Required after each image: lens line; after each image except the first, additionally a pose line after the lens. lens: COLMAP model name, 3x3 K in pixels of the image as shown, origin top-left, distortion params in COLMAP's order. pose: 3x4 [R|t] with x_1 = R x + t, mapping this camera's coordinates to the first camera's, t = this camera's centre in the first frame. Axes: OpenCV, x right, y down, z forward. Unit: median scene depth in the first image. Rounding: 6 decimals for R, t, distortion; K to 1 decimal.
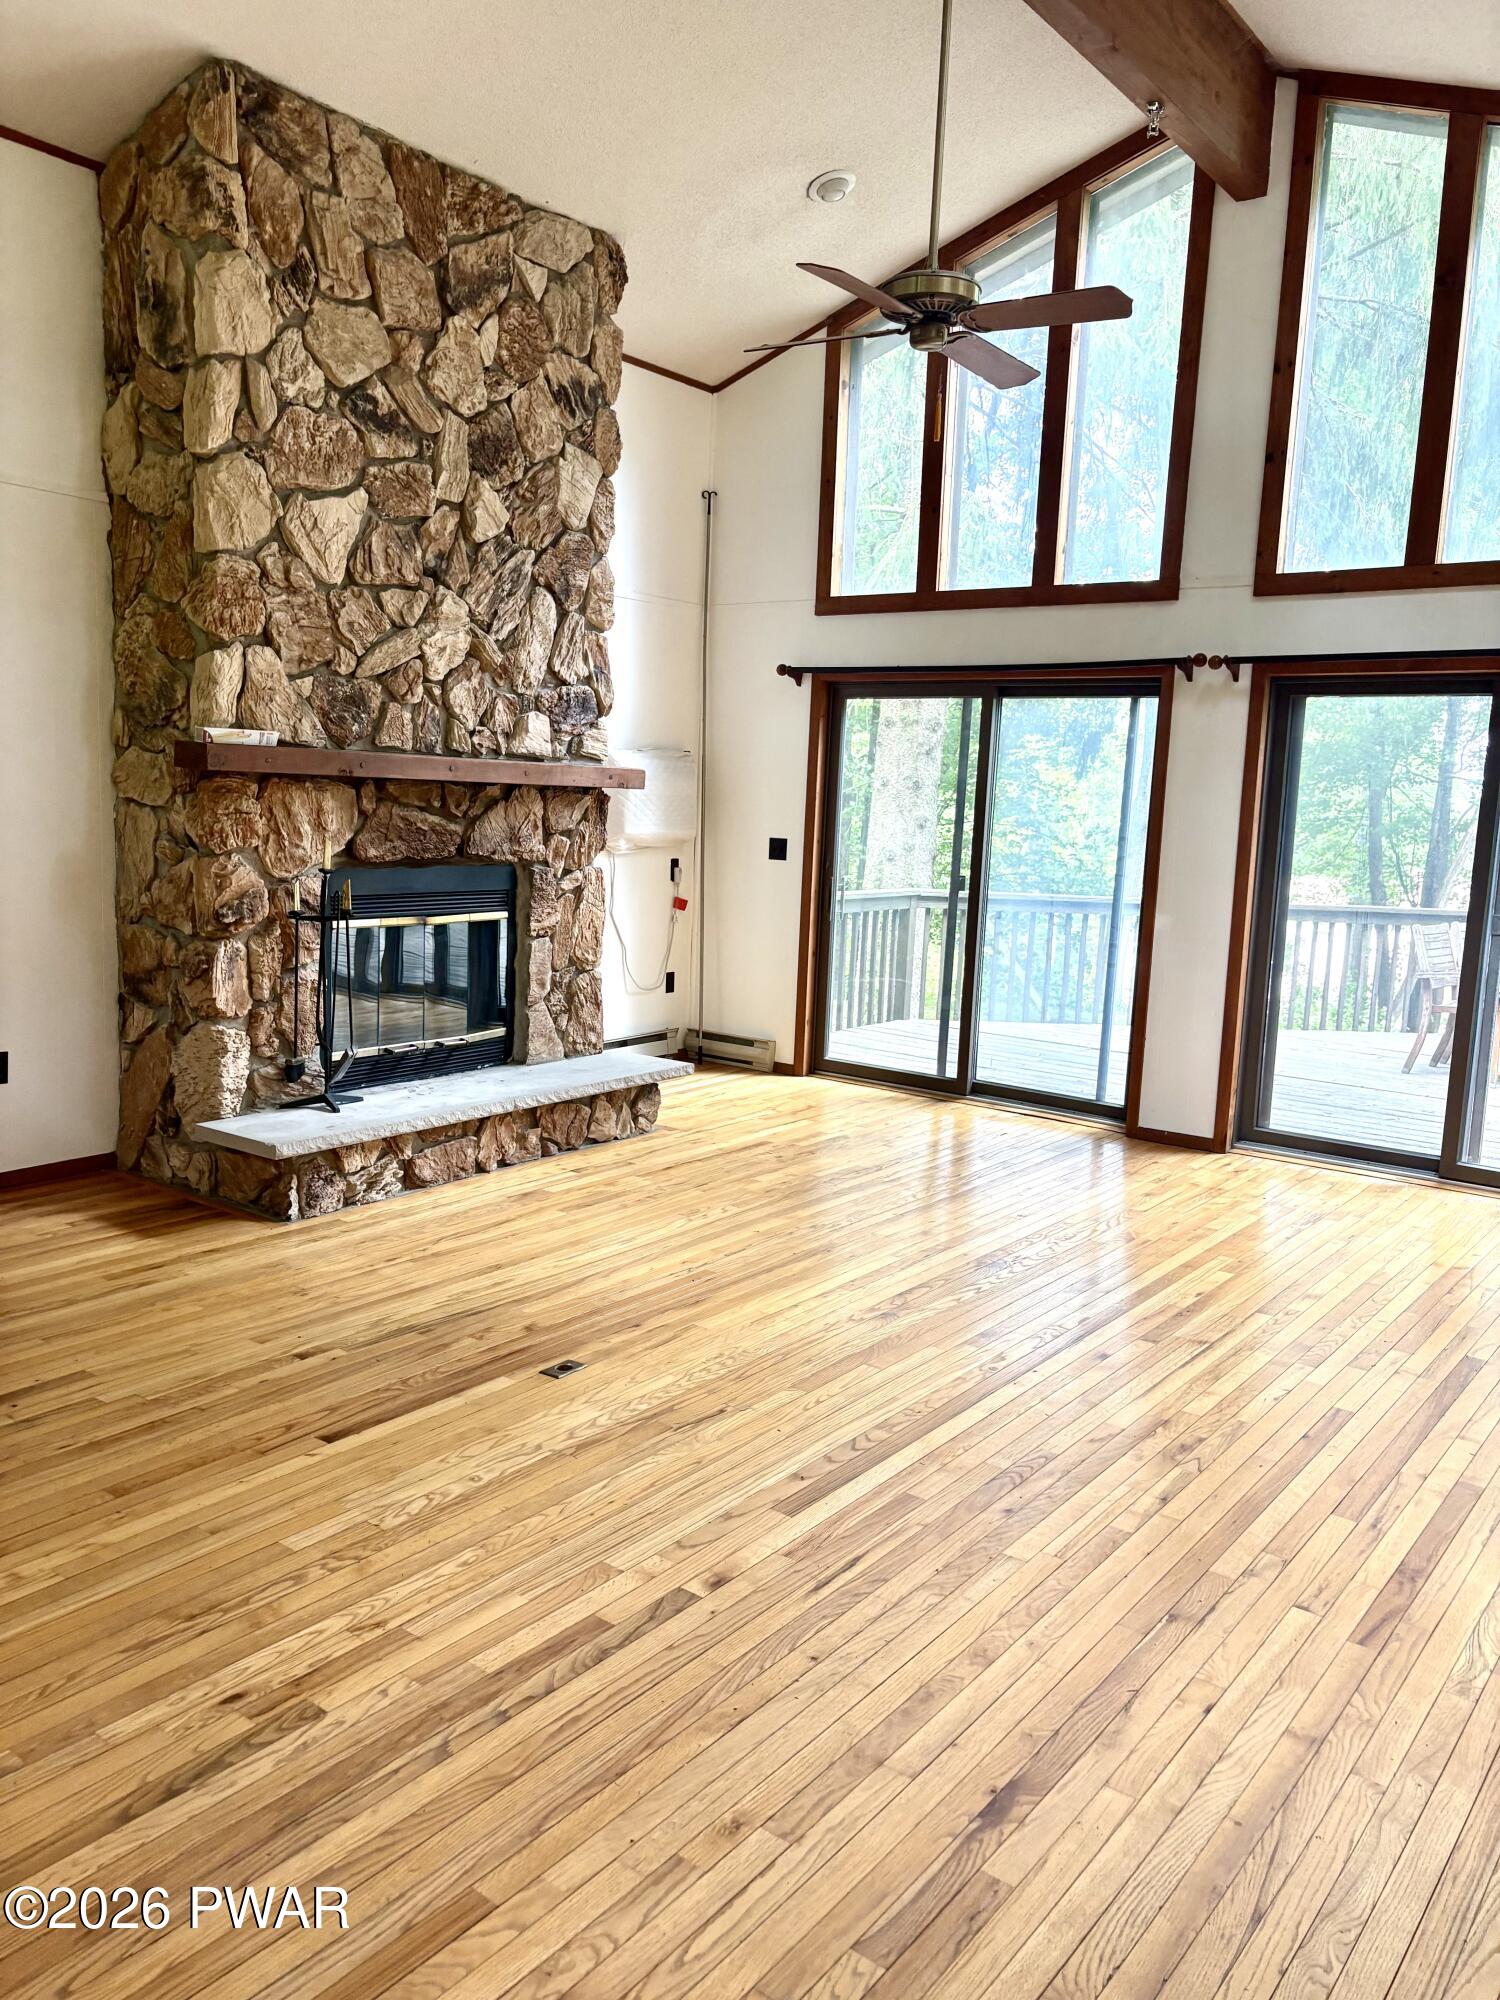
lens RADIAL K [[1513.6, 0, 749.1], [0, 1513.6, 989.2], [0, 0, 1]] dist [0.036151, -0.032962]
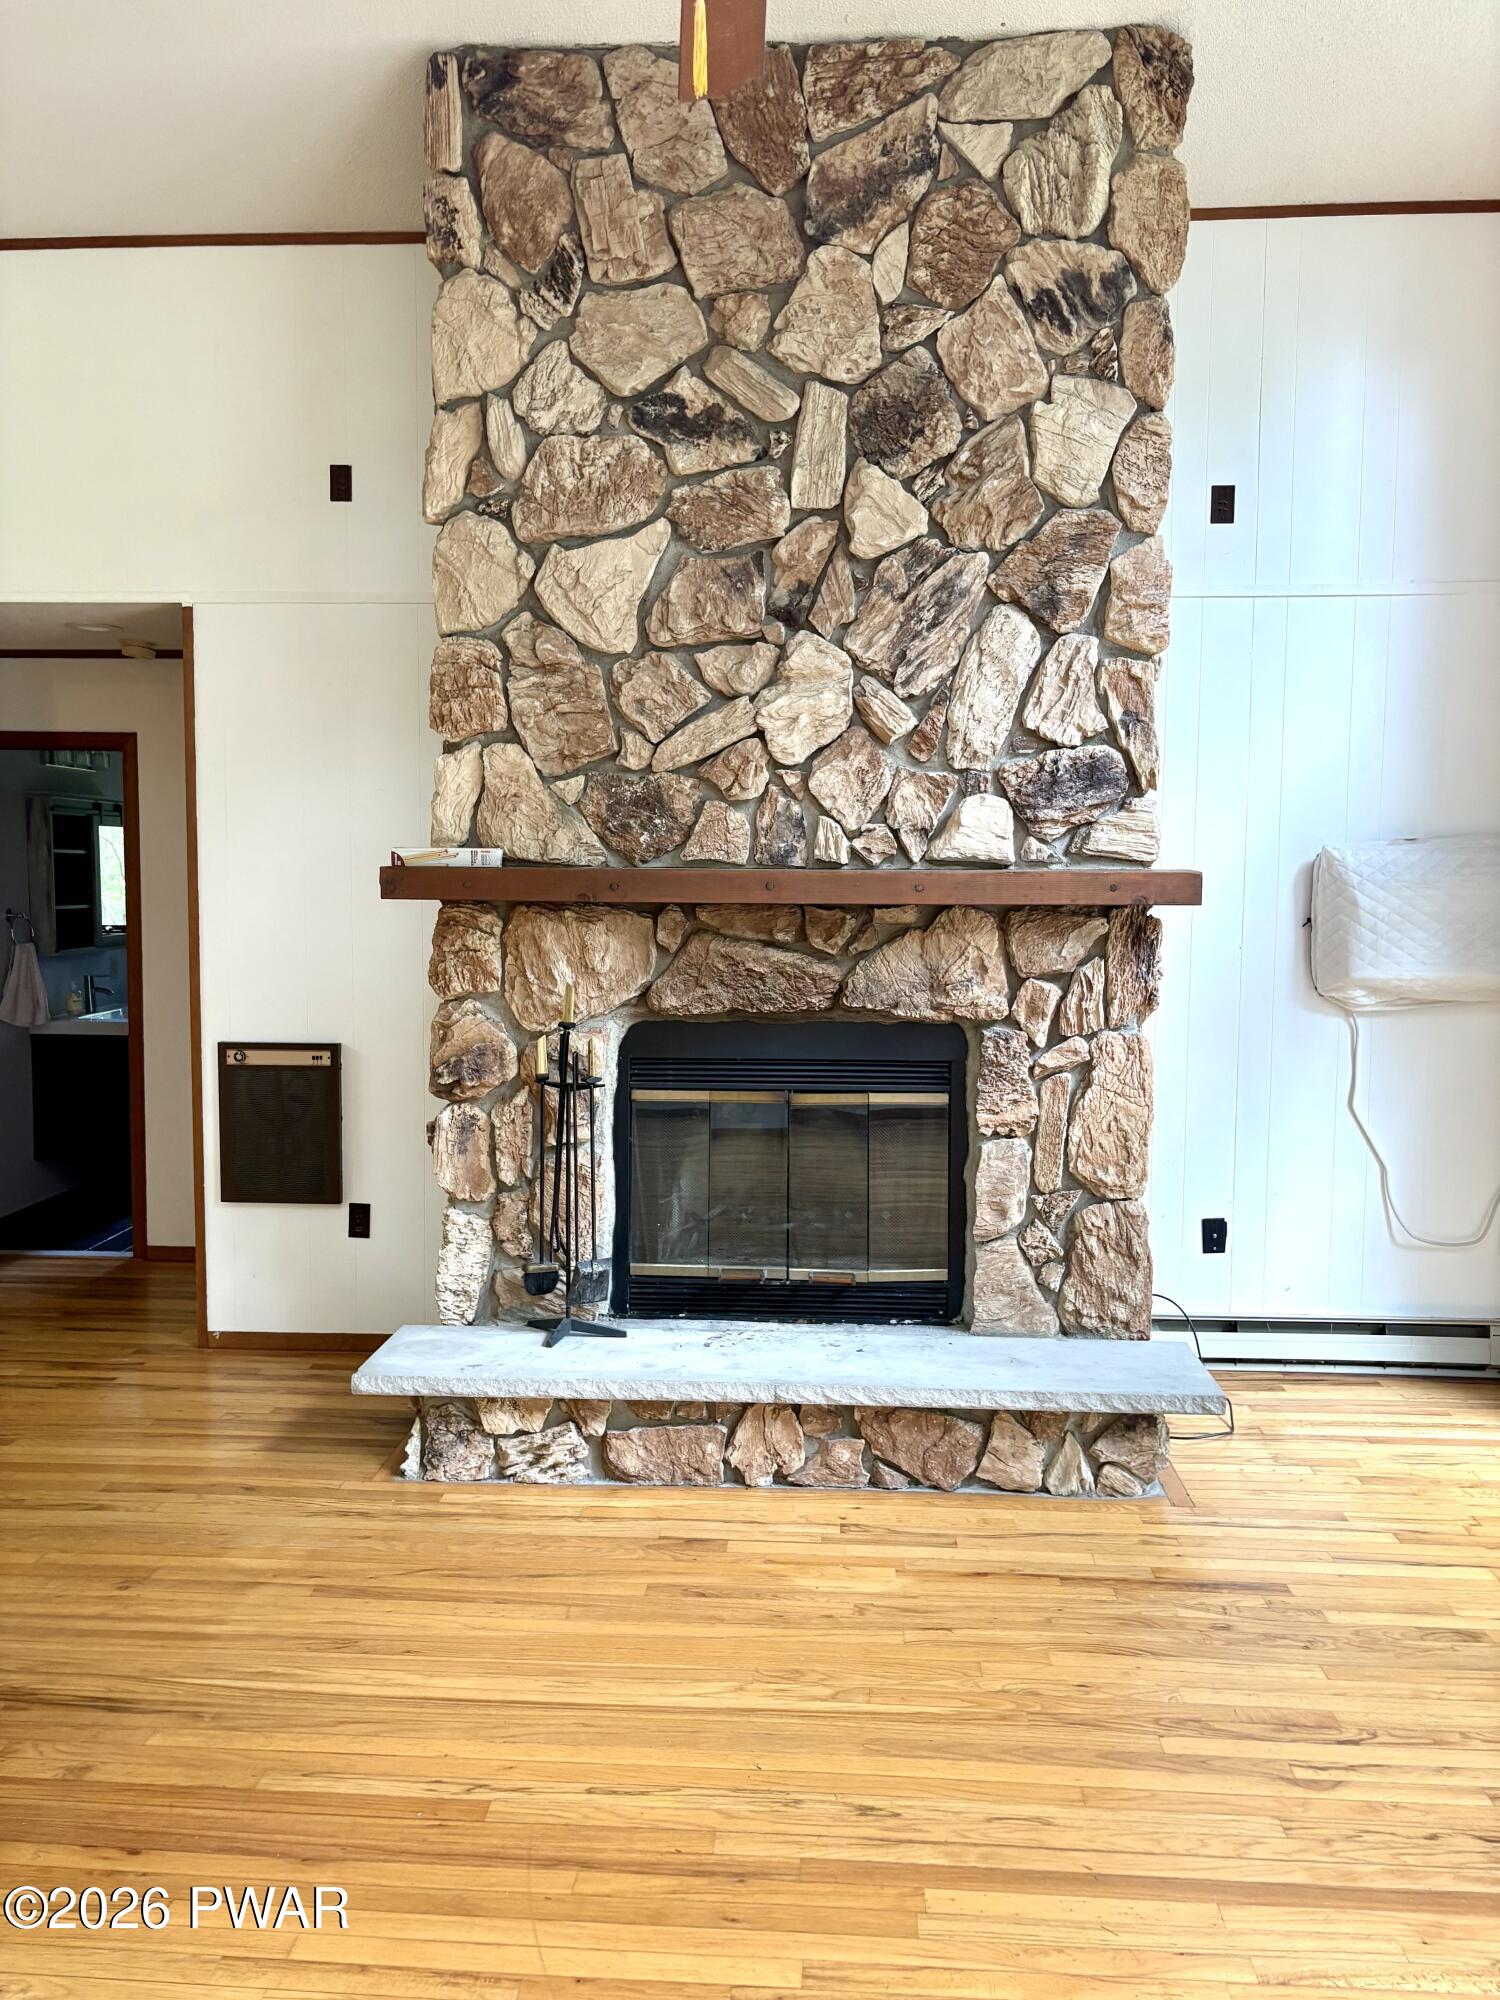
lens RADIAL K [[1513.6, 0, 752.0], [0, 1513.6, 983.6], [0, 0, 1]] dist [0.036151, -0.032962]
pose [[0.549919, 0.021348, -0.834945, 0.380107], [-0.093543, 0.994958, -0.036170, -0.074678], [0.829963, 0.097994, 0.549143, 0.614140]]
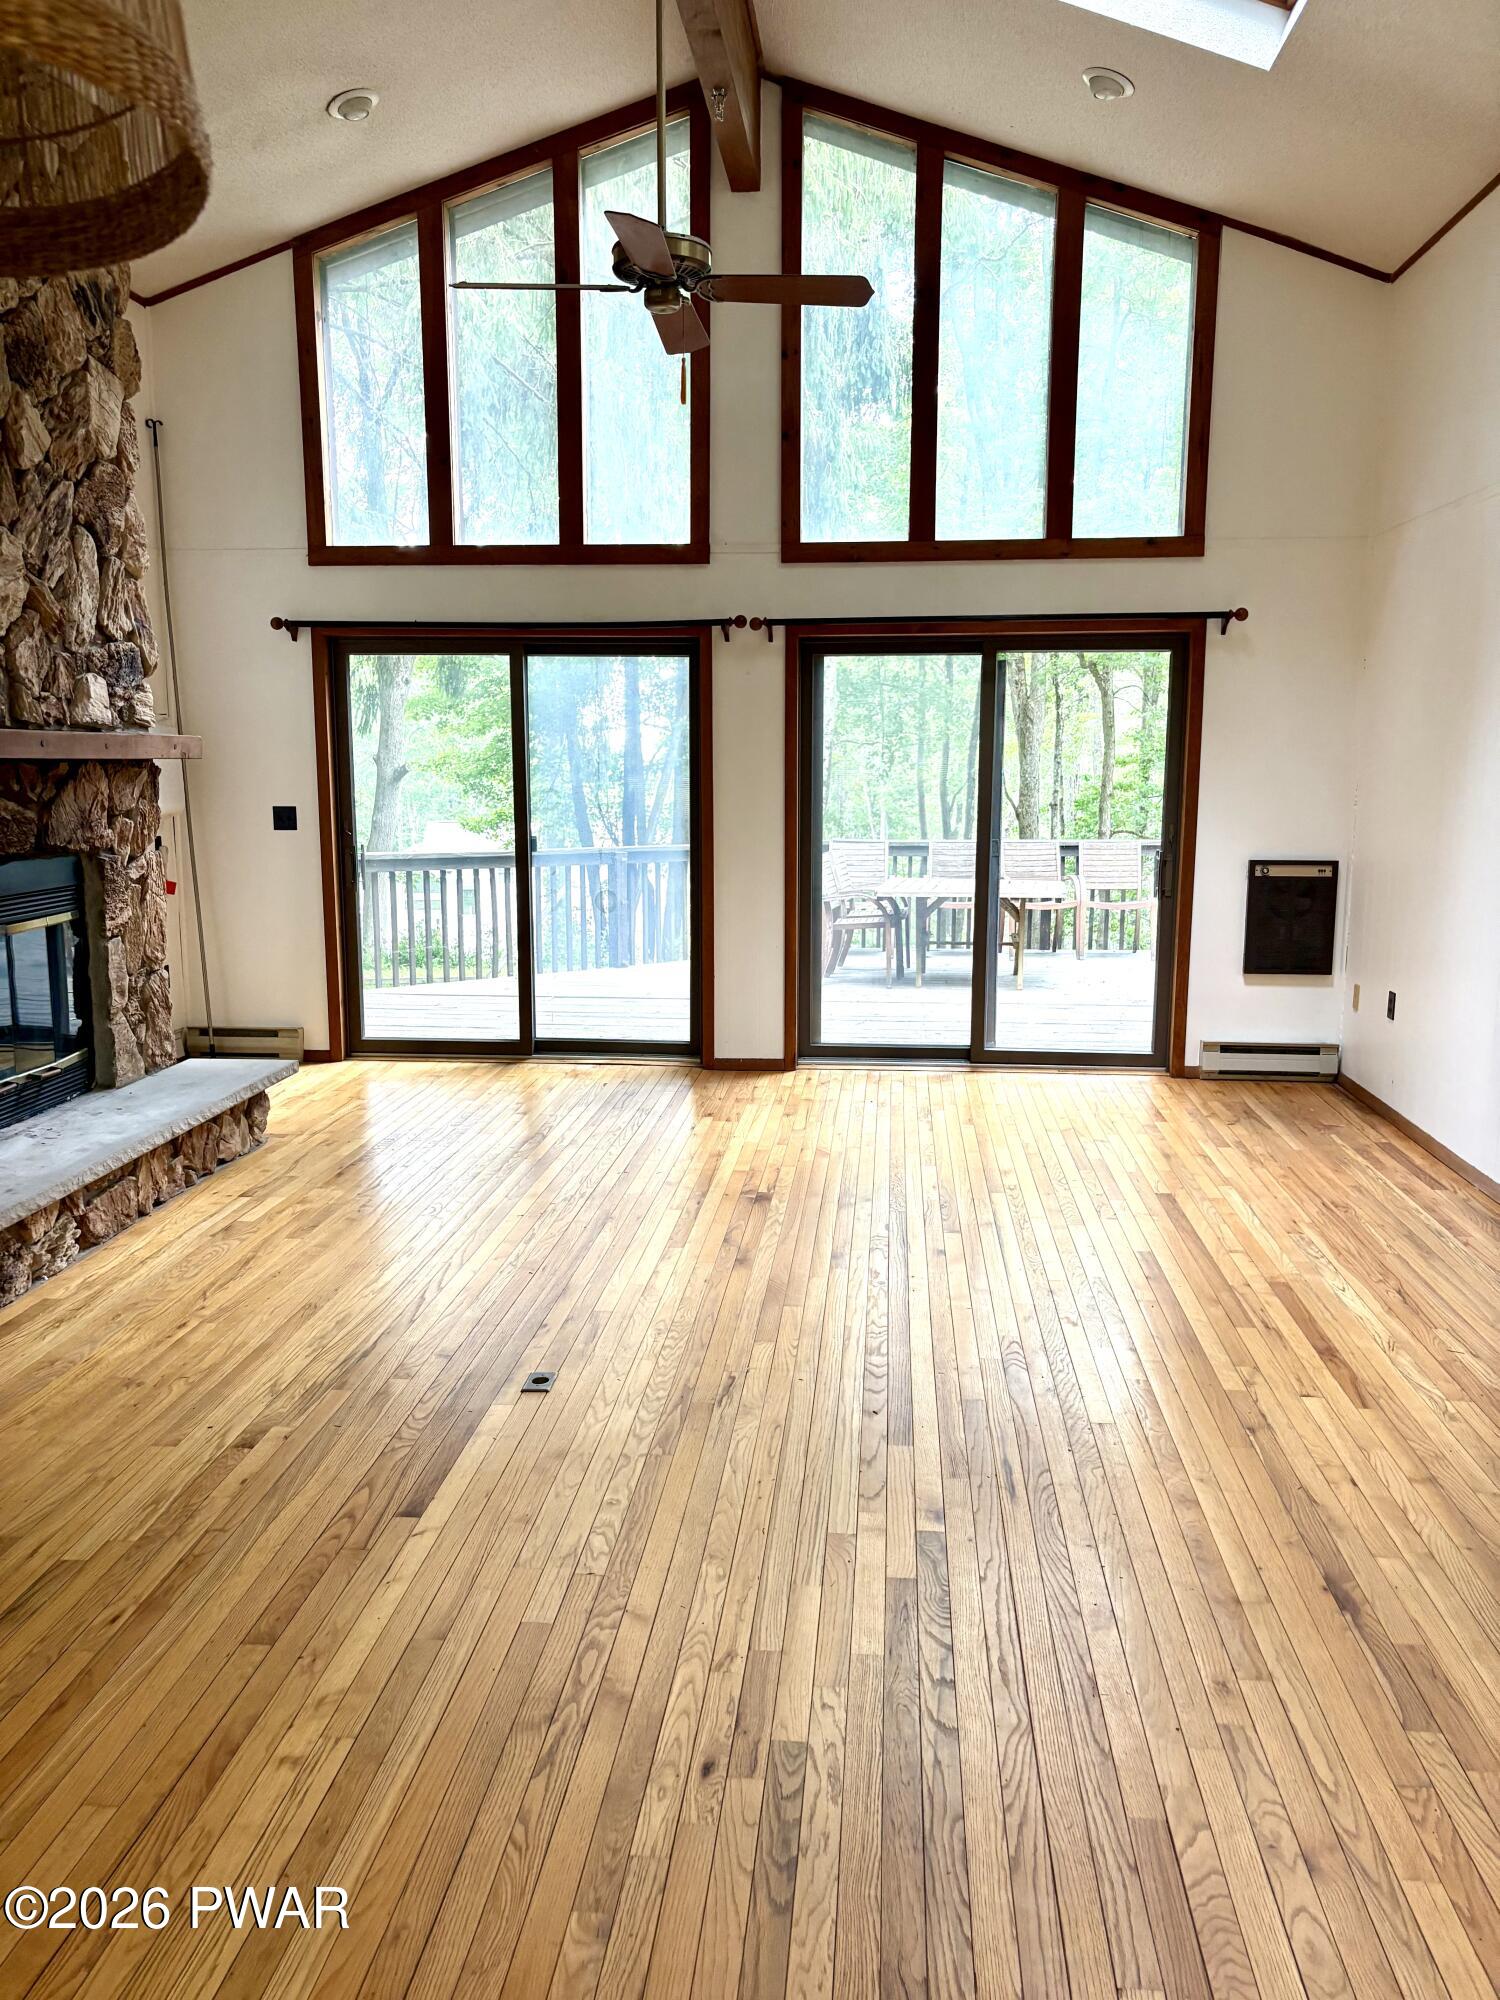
lens RADIAL K [[1513.6, 0, 756.4], [0, 1513.6, 986.4], [0, 0, 1]] dist [0.036151, -0.032962]
pose [[0.847169, -0.116490, 0.518396, -0.312072], [0.101342, 0.993185, 0.057565, -0.022071], [-0.521569, 0.003768, 0.853201, 0.085671]]
